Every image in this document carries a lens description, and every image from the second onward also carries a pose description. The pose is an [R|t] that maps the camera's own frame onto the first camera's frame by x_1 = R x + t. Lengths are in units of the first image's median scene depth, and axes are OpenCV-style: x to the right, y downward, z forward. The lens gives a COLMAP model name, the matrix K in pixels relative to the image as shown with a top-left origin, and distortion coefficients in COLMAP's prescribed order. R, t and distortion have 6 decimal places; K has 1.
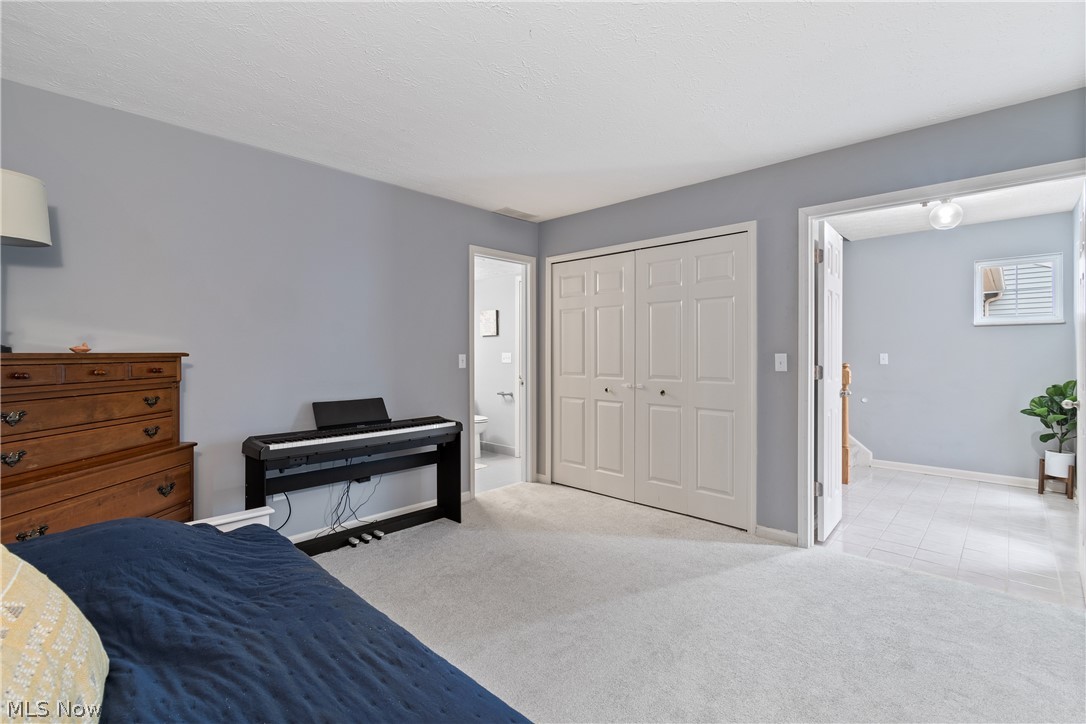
lens RADIAL K [[486.0, 0, 540.2], [0, 486.0, 362.0], [0, 0, 1]] dist [0.000870, -0.000332]
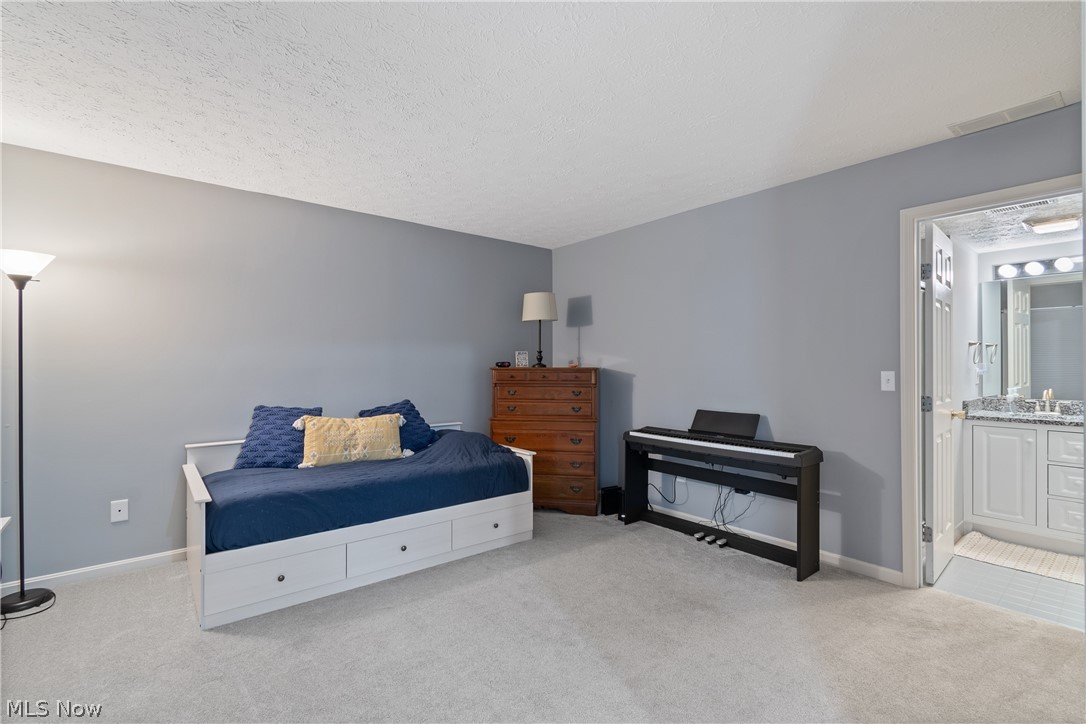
lens RADIAL K [[486.0, 0, 540.2], [0, 486.0, 362.0], [0, 0, 1]] dist [0.000870, -0.000332]
pose [[-0.104403, -0.006030, -0.994517, 0.750820], [-0.020399, 0.999784, -0.003921, -0.020617], [0.994326, 0.019878, -0.104503, 0.720033]]
